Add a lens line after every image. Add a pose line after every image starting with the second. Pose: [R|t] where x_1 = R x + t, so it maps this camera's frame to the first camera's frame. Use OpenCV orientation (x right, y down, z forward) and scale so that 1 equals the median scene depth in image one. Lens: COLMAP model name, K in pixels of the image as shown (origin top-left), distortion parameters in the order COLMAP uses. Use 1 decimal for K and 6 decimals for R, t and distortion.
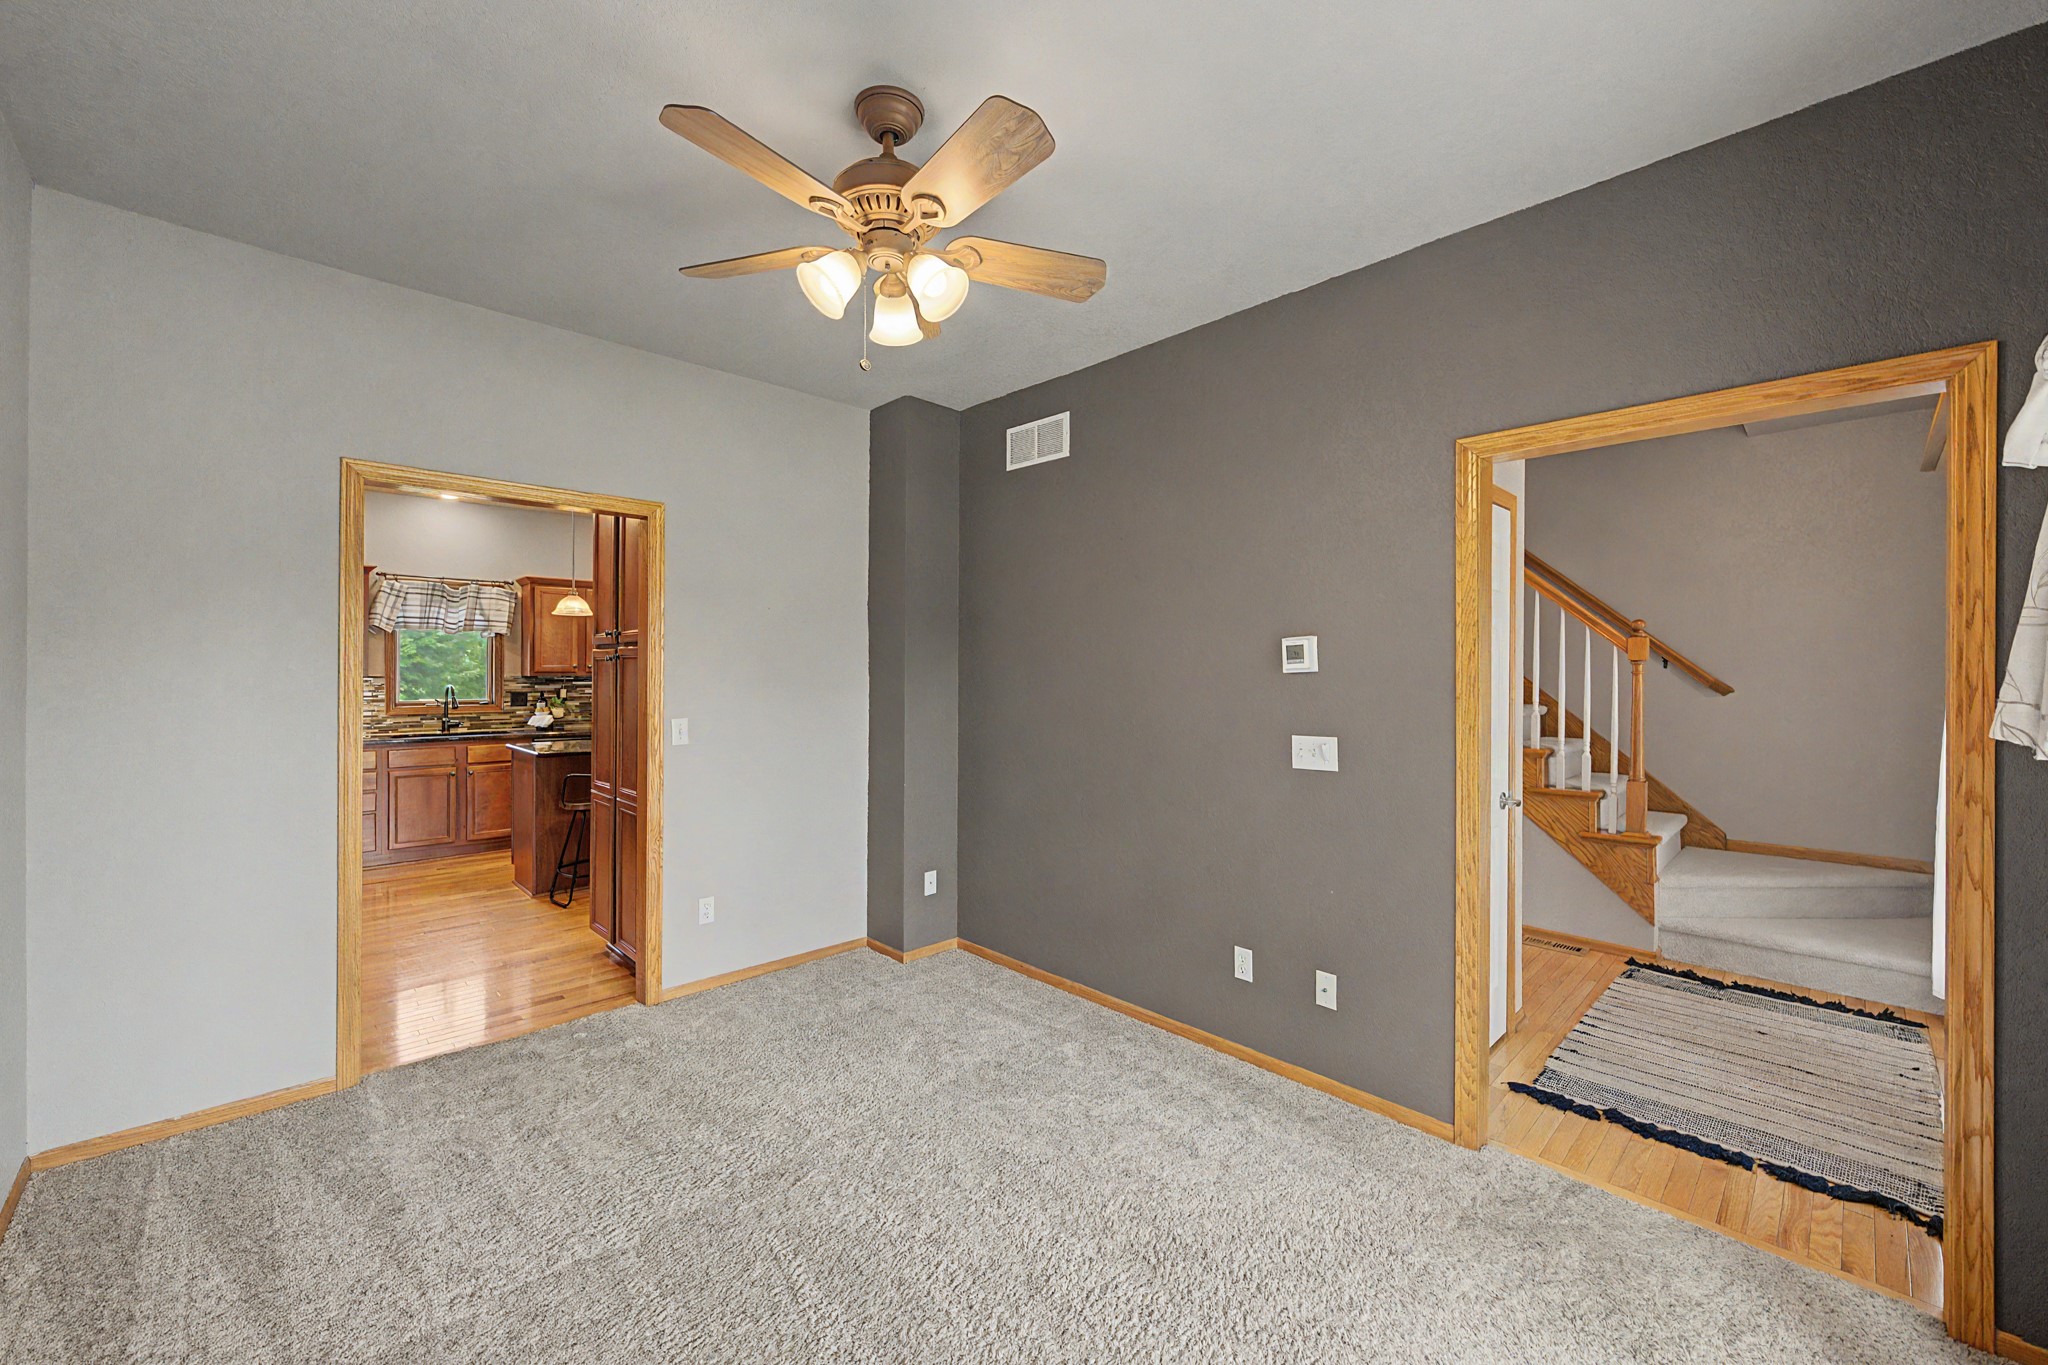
lens RADIAL K [[799.5, 0, 1024.5], [0, 799.5, 673.4], [0, 0, 1]] dist [-0.002595, -0.000100]
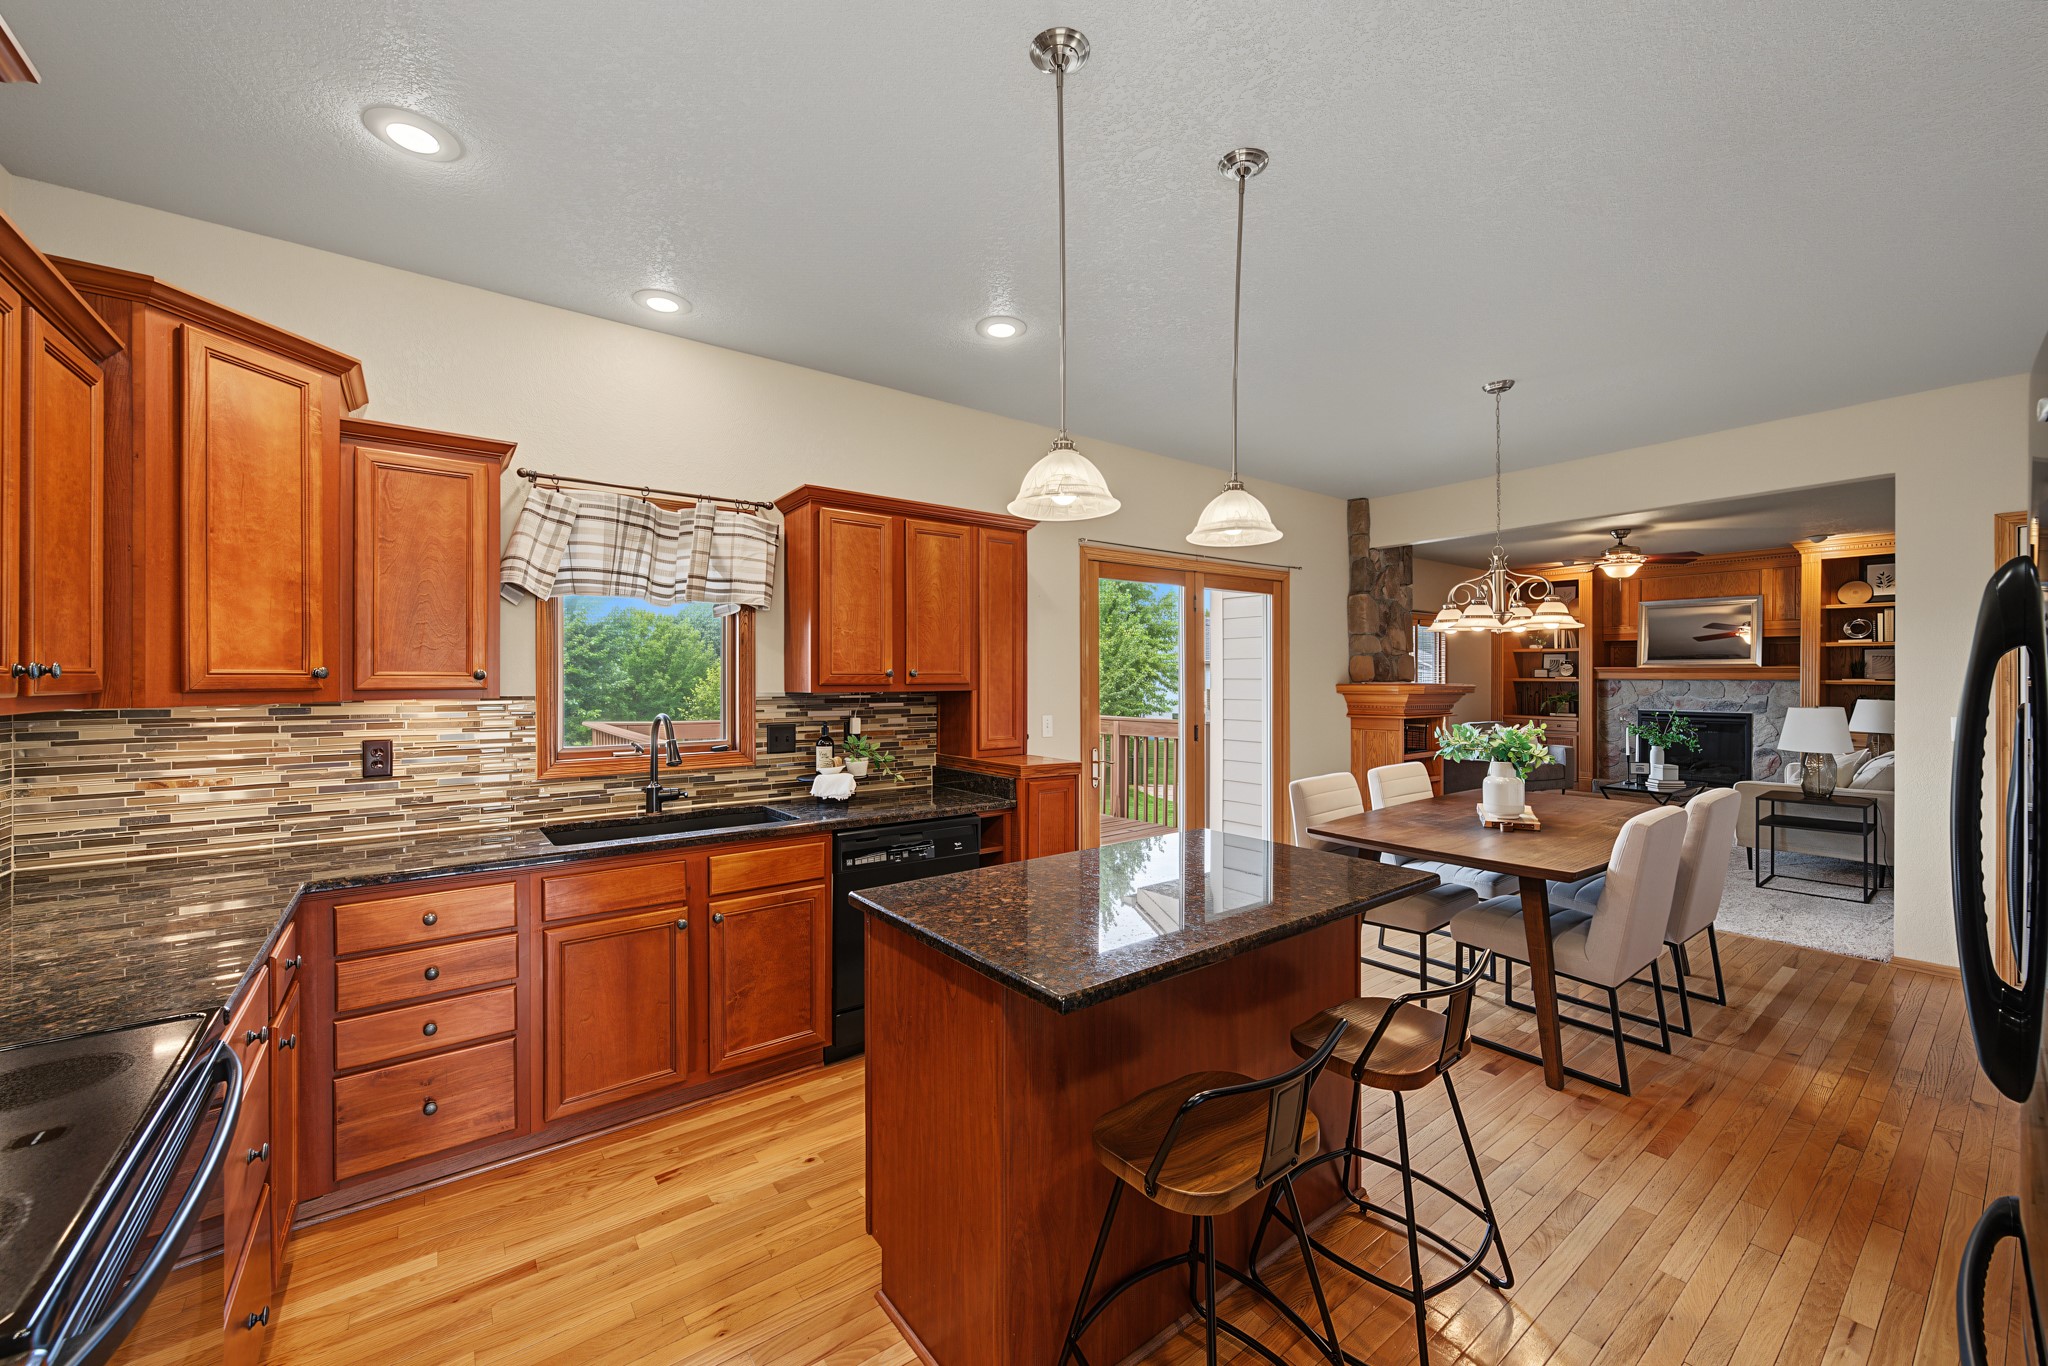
lens RADIAL K [[795.1, 0, 1025.3], [0, 795.1, 680.4], [0, 0, 1]] dist [-0.000596, -0.000144]
pose [[0.991776, -0.006613, -0.127818, -0.442184], [0.006772, 0.999977, 0.000810, -0.004018], [0.127810, -0.001669, 0.991797, 0.555639]]
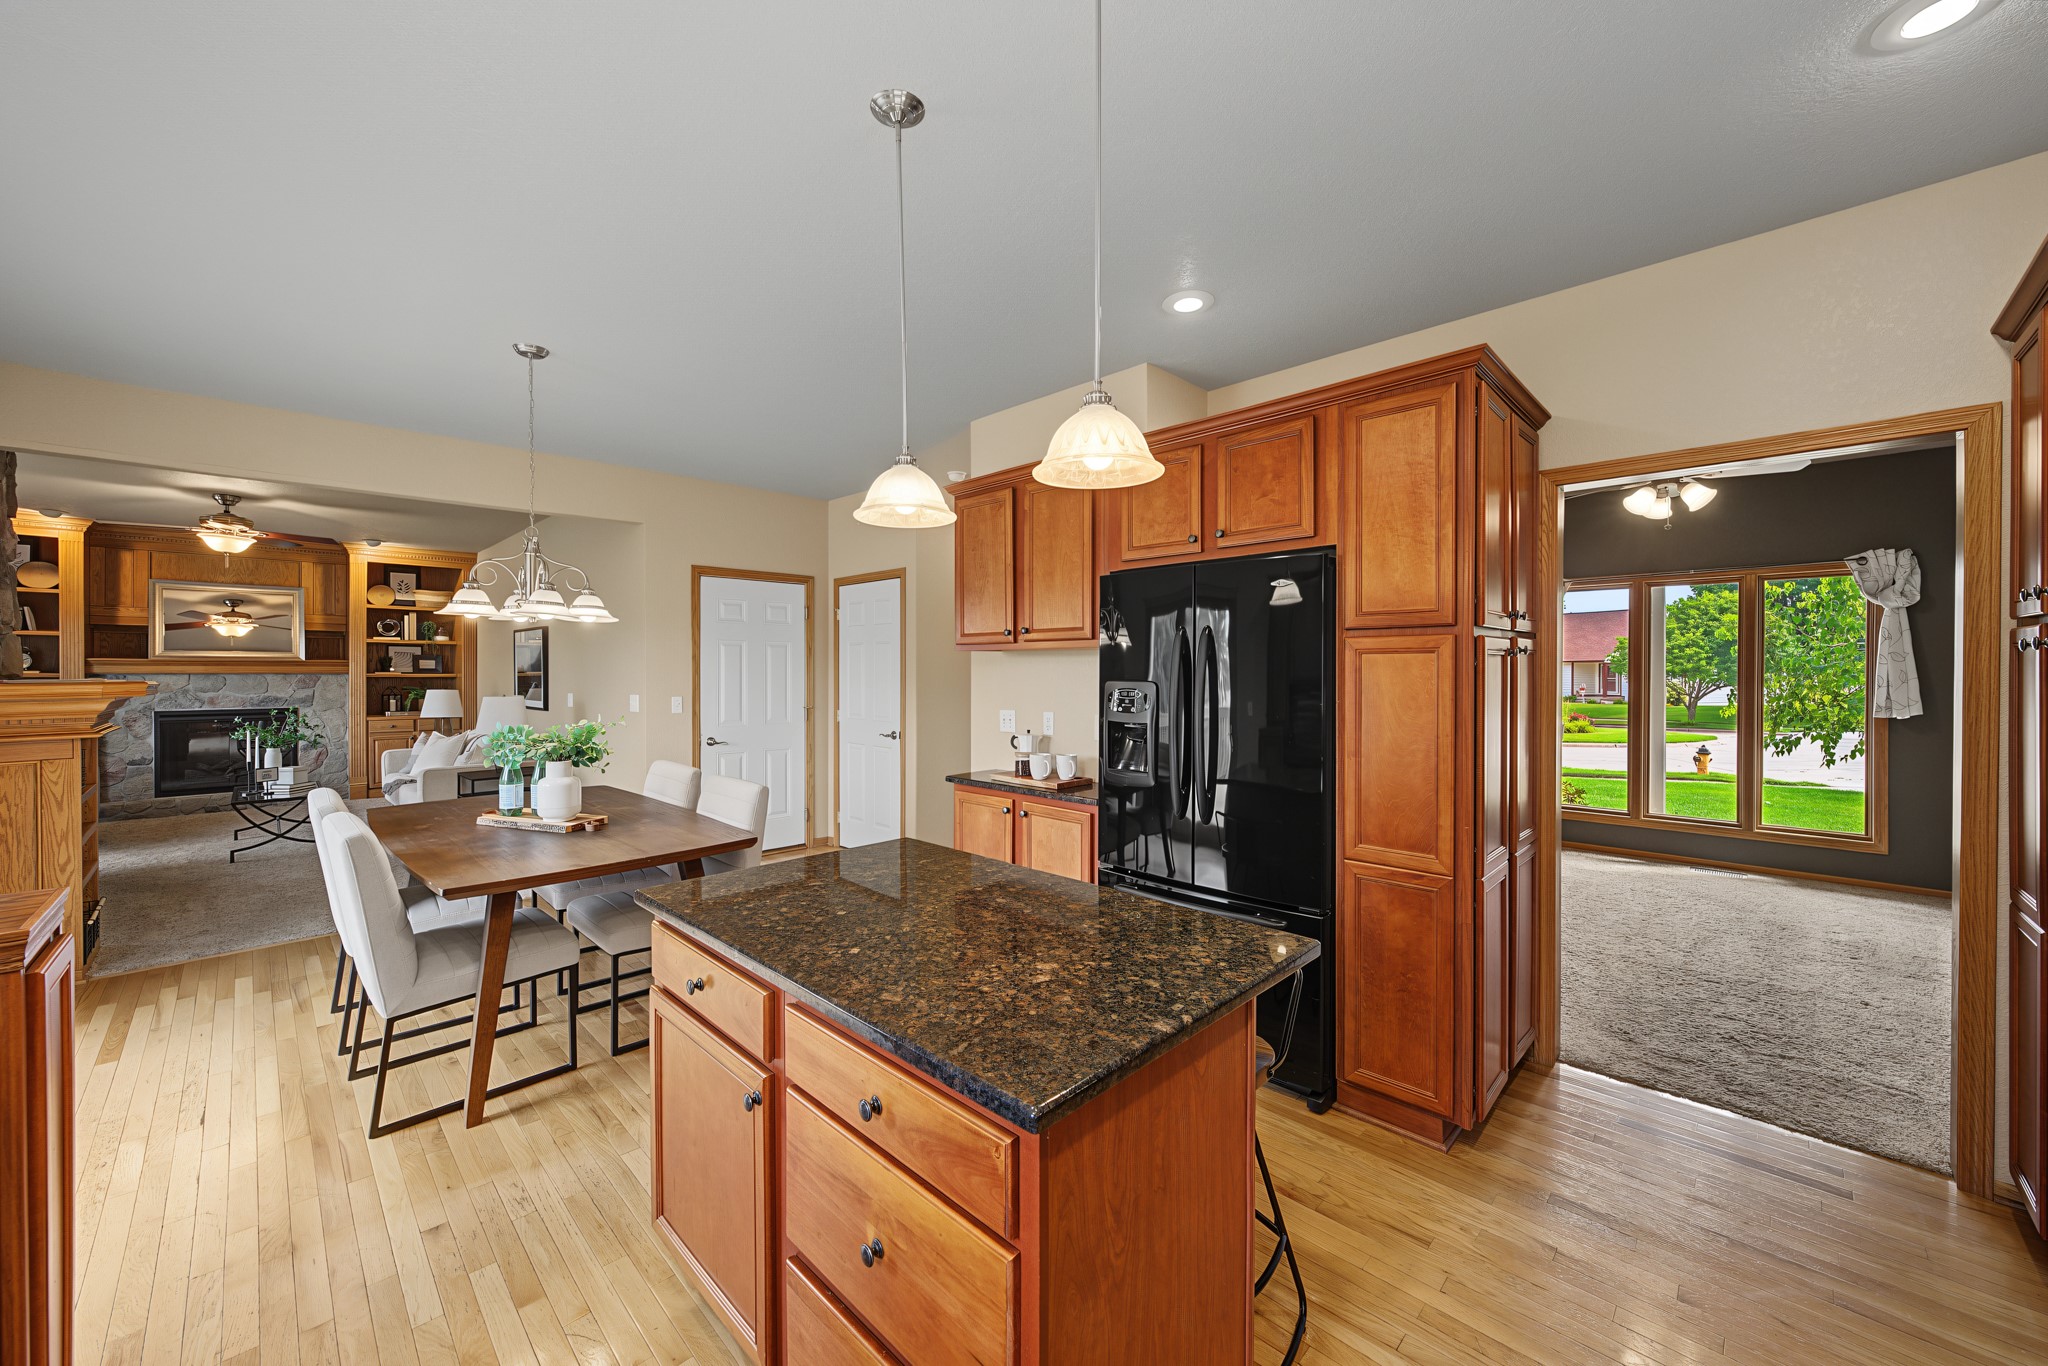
lens RADIAL K [[766.4, 0, 1028.5], [0, 766.4, 676.6], [0, 0, 1]] dist [-0.000791, 0.000012]
pose [[-0.015849, -0.016792, 0.999733, -0.651296], [0.004248, 0.999849, 0.016861, -0.006144], [-0.999865, 0.004514, -0.015775, 0.806615]]
